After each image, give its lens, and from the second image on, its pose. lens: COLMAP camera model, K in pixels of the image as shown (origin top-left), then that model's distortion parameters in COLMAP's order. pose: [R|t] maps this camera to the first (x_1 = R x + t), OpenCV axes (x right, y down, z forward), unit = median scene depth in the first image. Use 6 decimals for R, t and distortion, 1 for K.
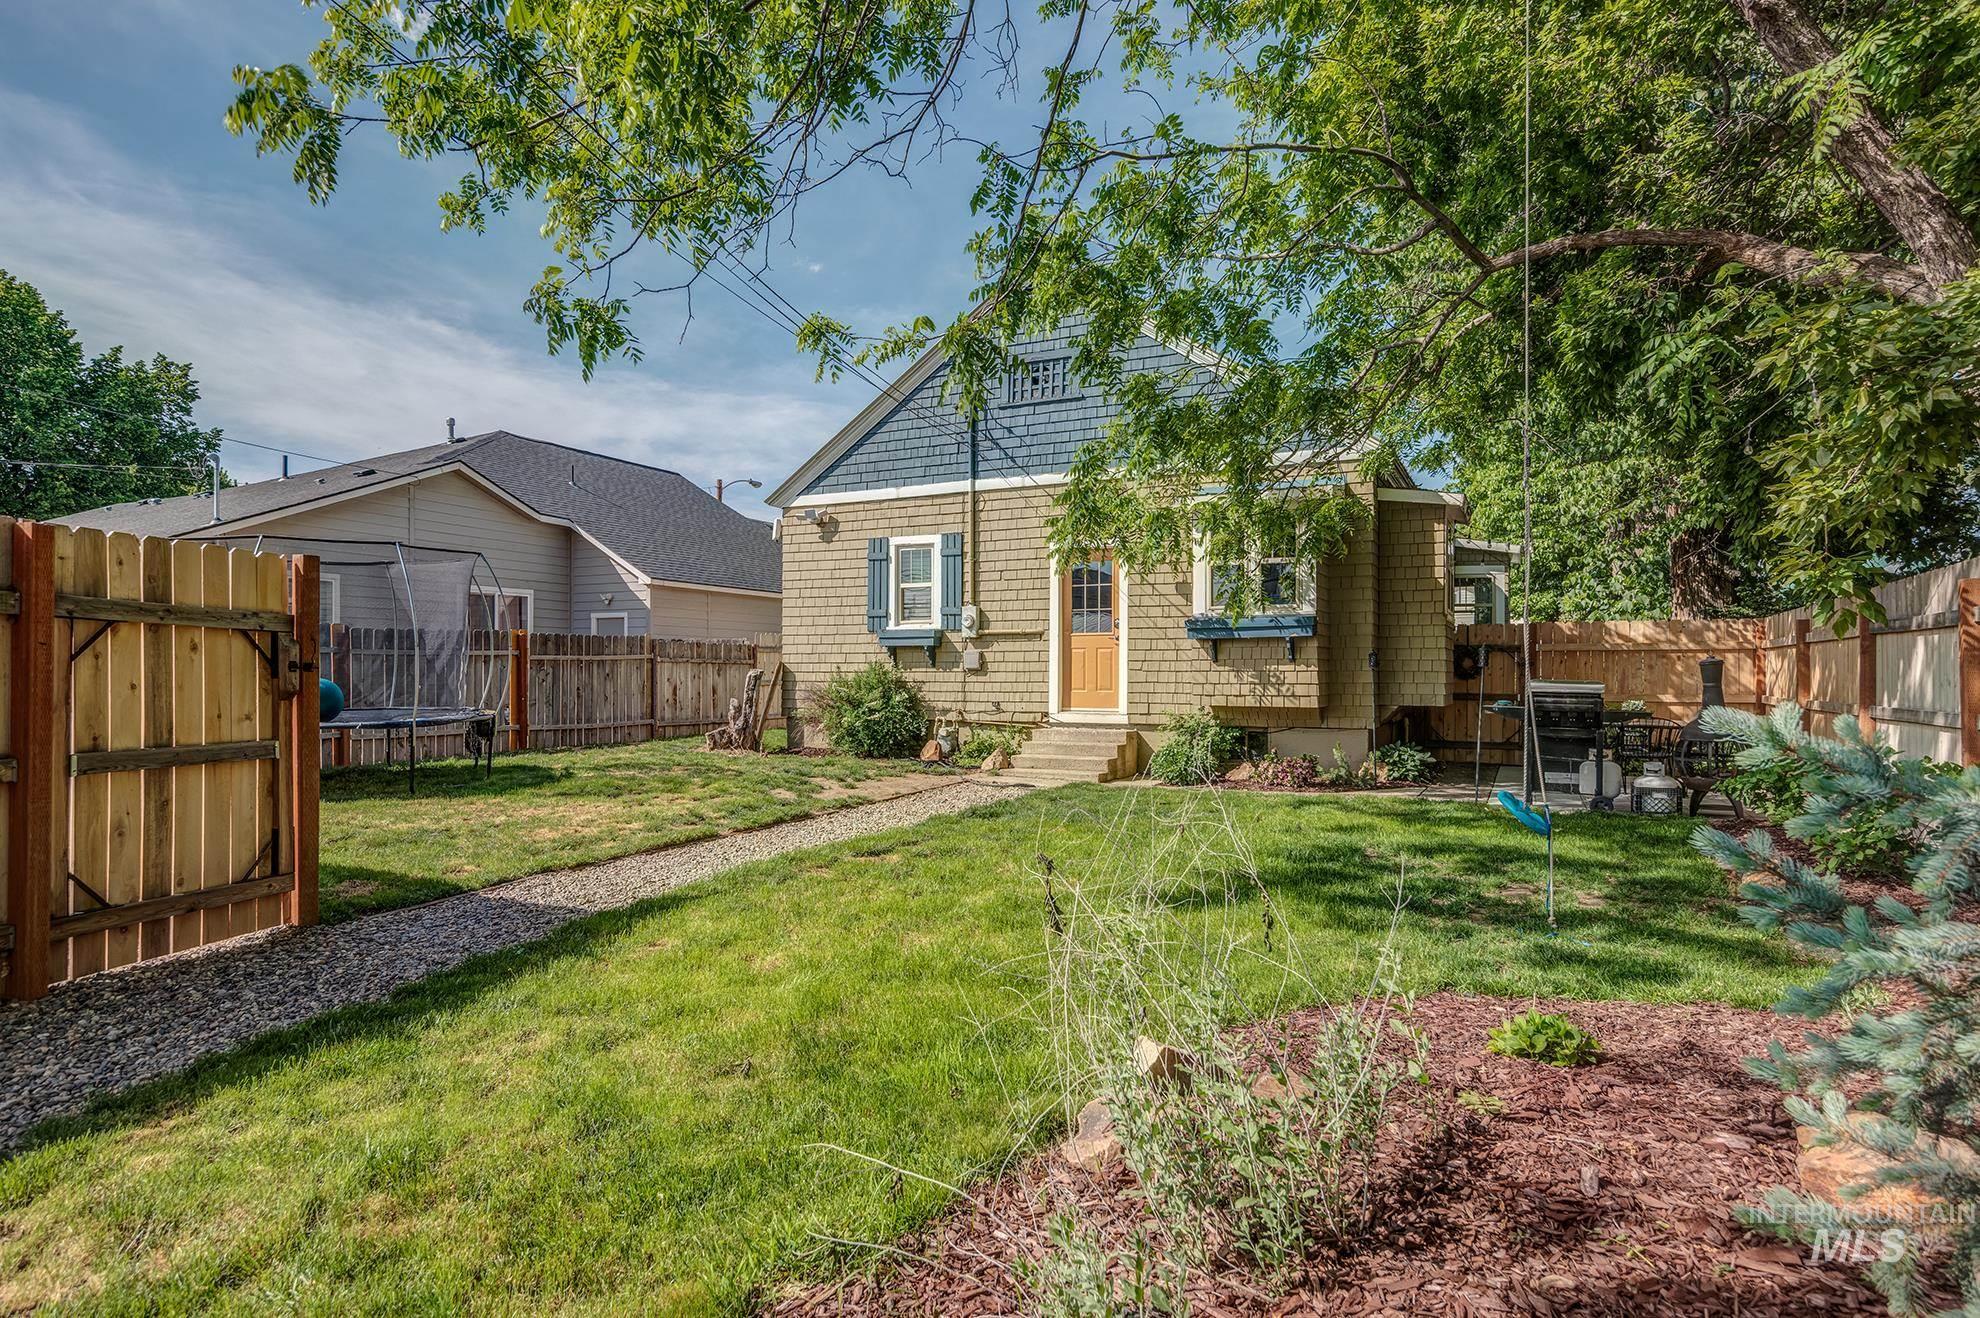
lens RADIAL K [[1109.6, 0, 997.4], [0, 1109.6, 670.1], [0, 0, 1]] dist [-0.000148, -0.000115]
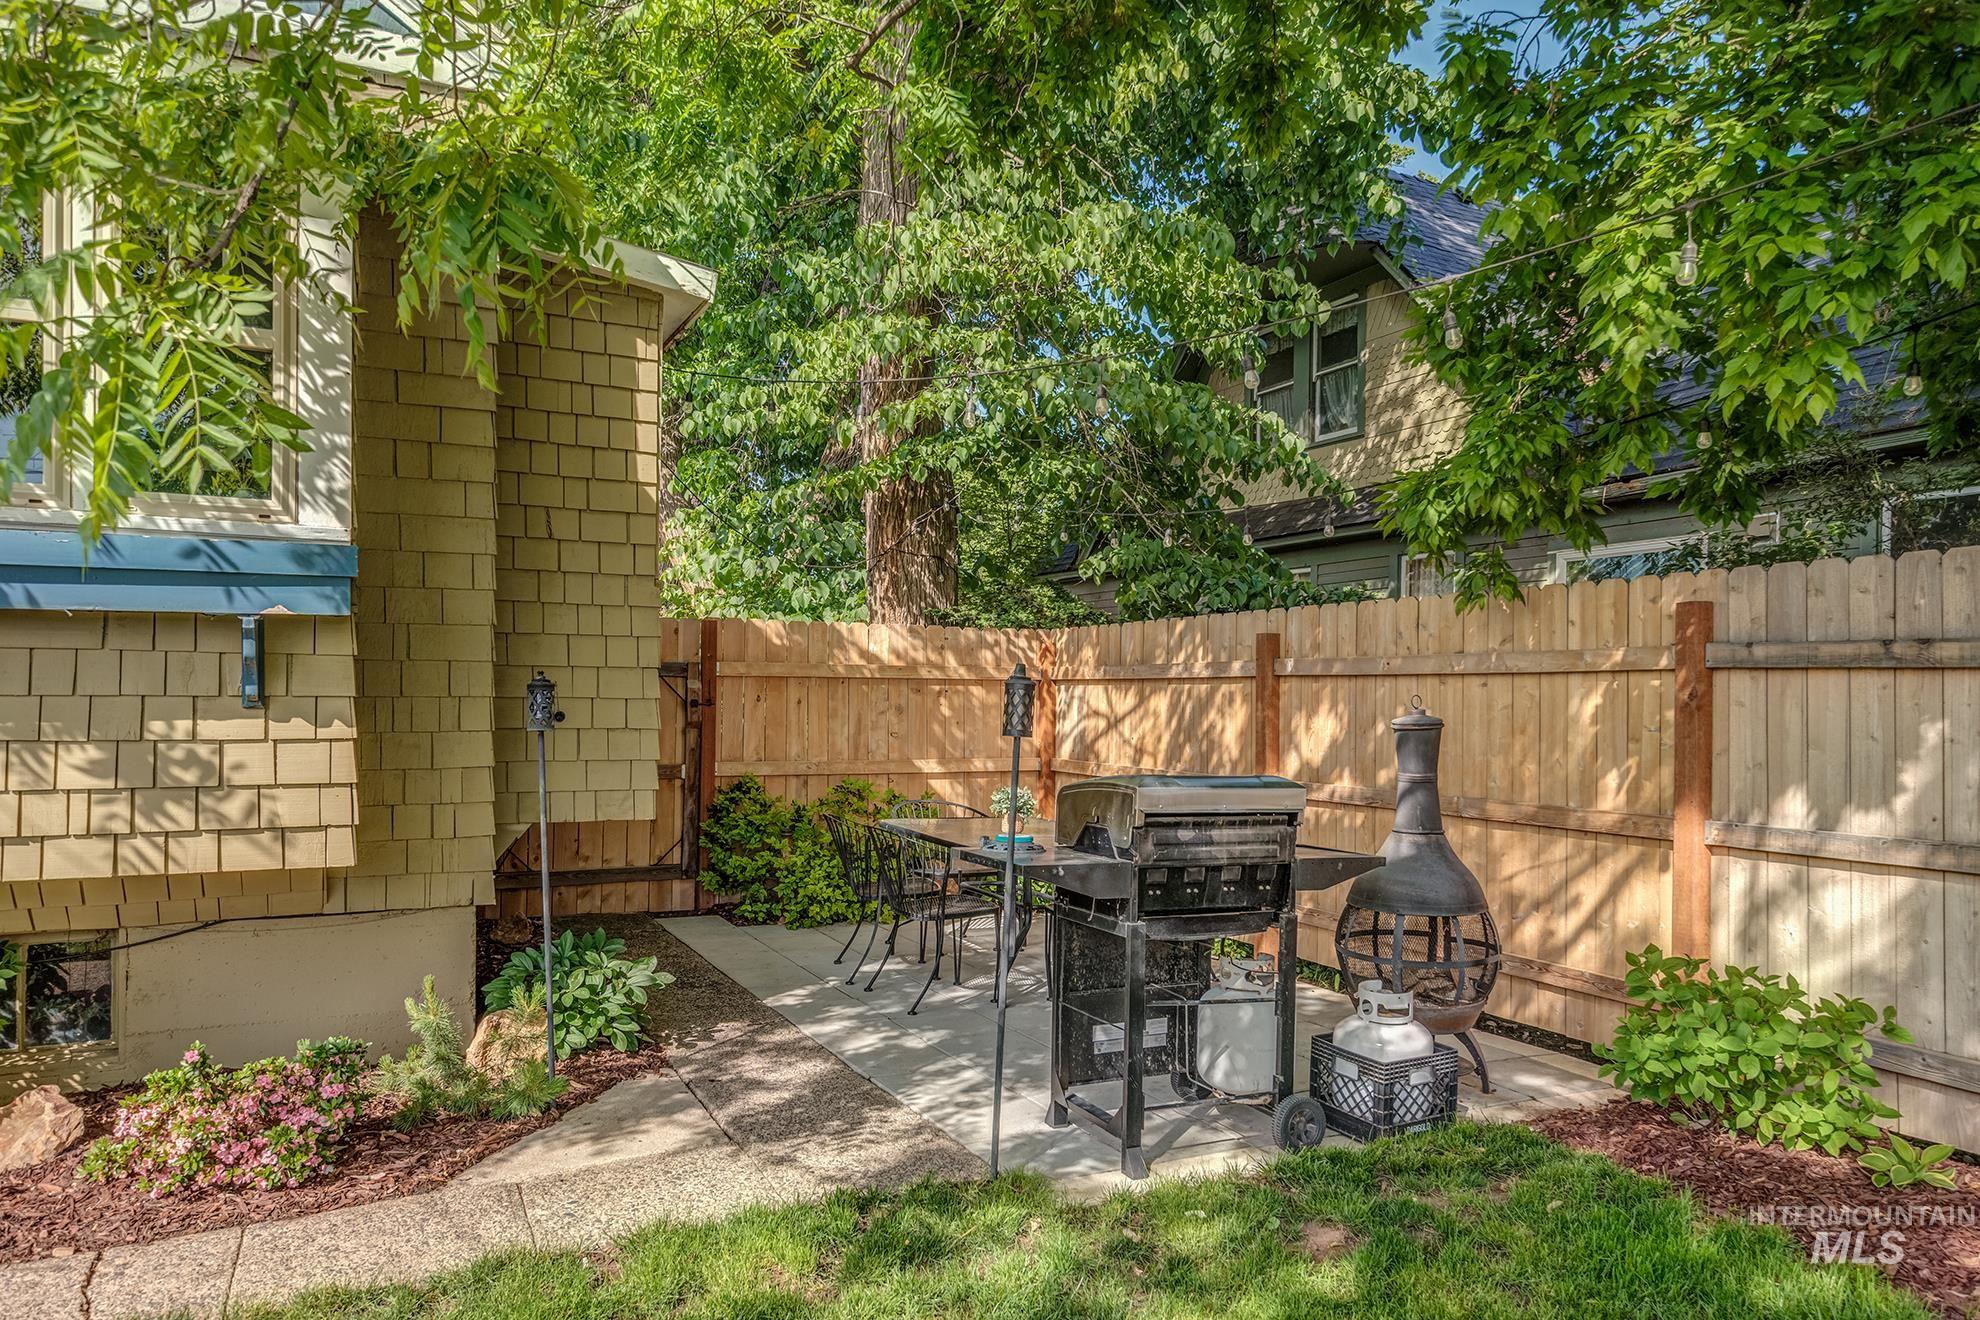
lens RADIAL K [[1349.4, 0, 996.9], [0, 1349.4, 680.1], [0, 0, 1]] dist [0.034690, 0.000405]
pose [[0.625178, 0.013606, 0.780364, 0.113313], [-0.007151, 0.999906, -0.011705, -0.011385], [-0.780450, 0.001737, 0.625216, 0.634159]]
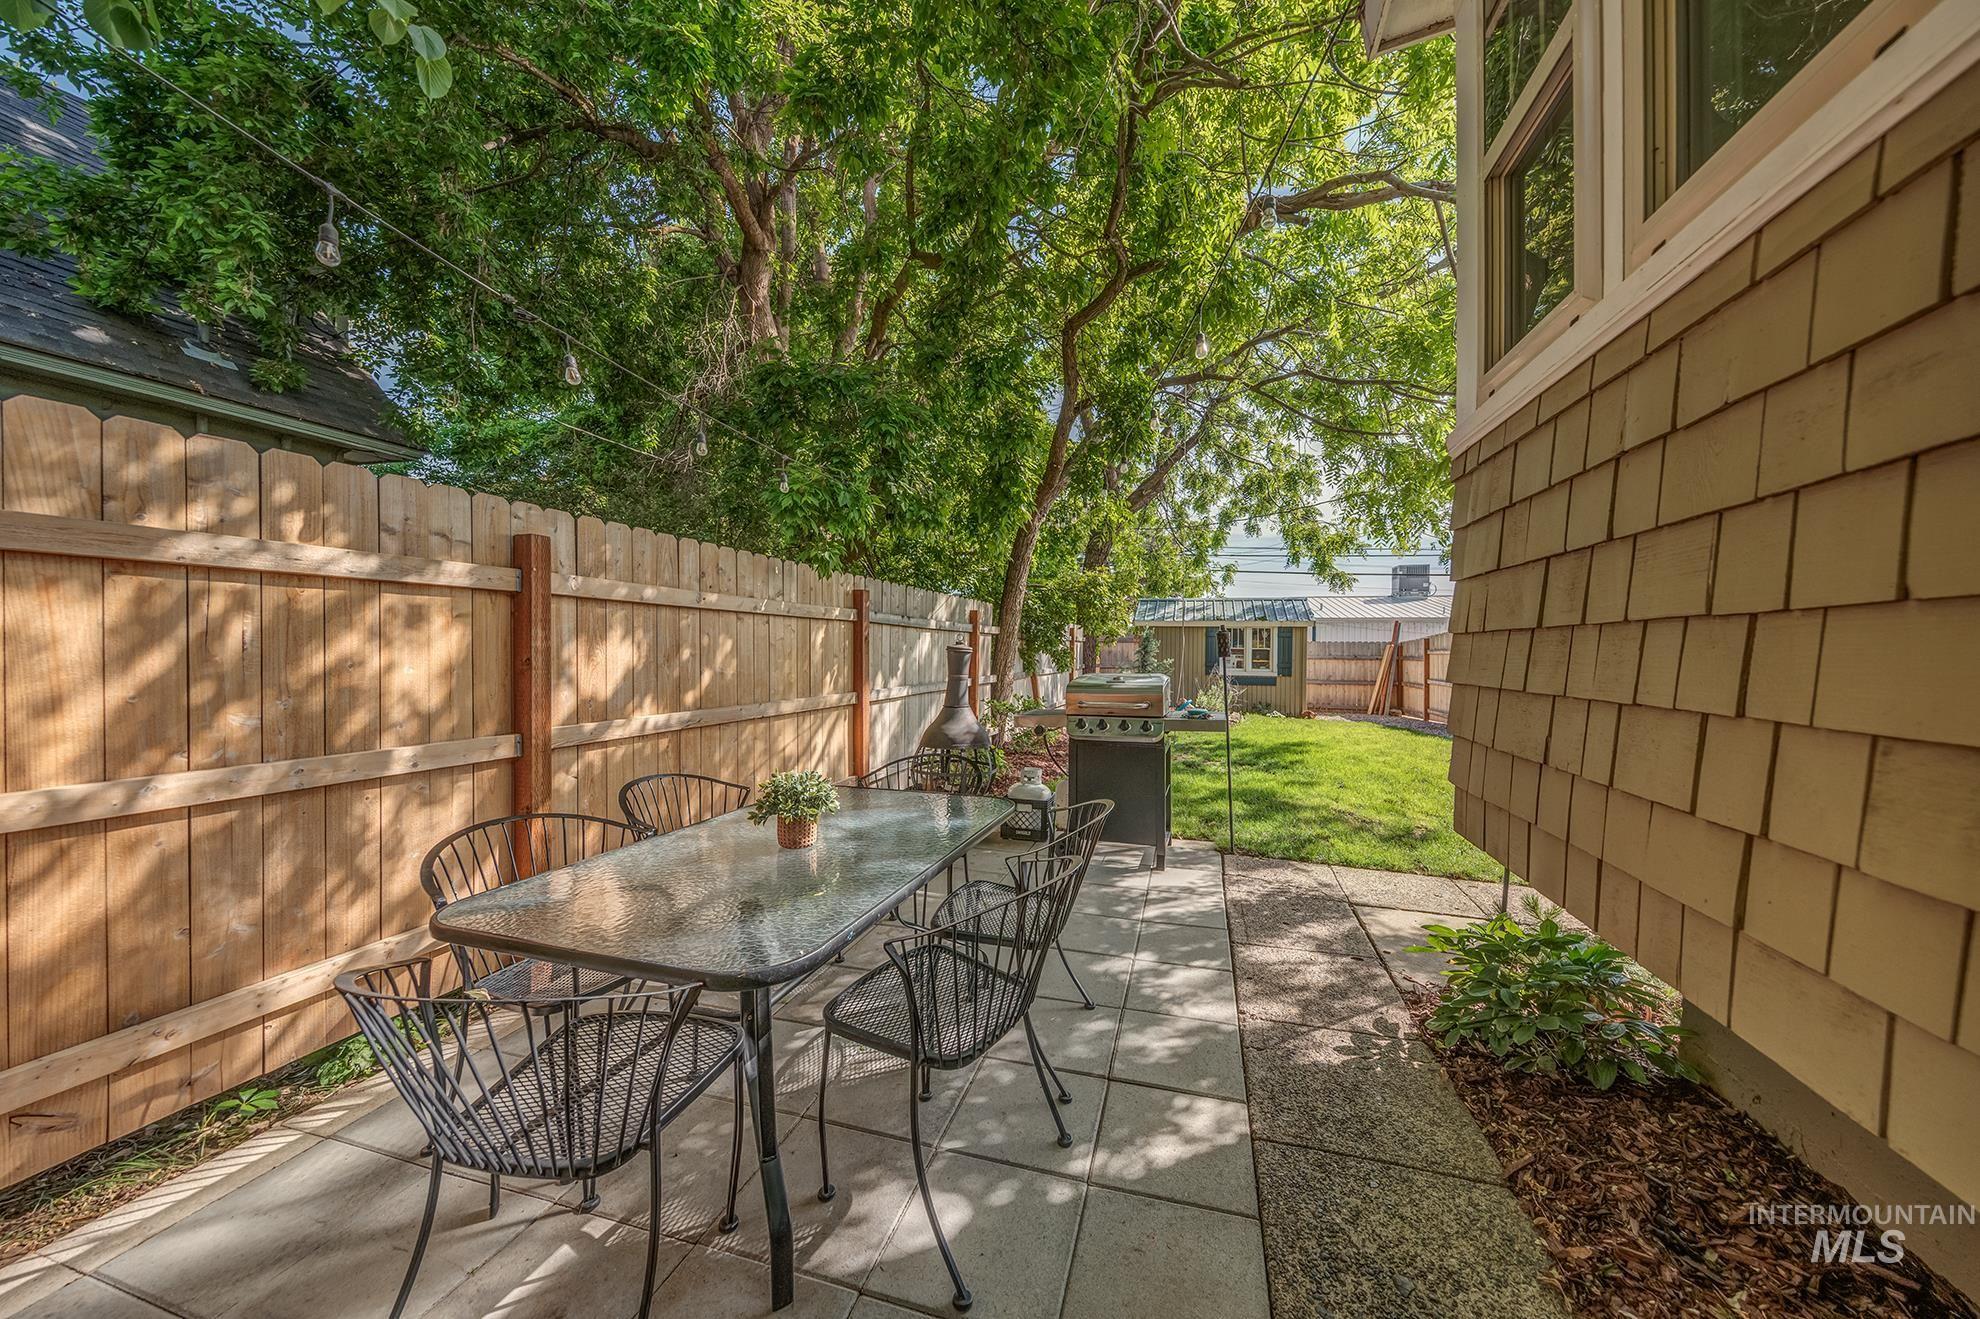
lens RADIAL K [[676.3, 0, 993.0], [0, 676.3, 645.4], [0, 0, 1]] dist [-0.001897, -0.000052]
pose [[-0.987041, -0.021153, -0.159065, 0.588284], [-0.020596, 0.999775, -0.005146, -0.004331], [0.159138, -0.001803, -0.987255, 1.221787]]
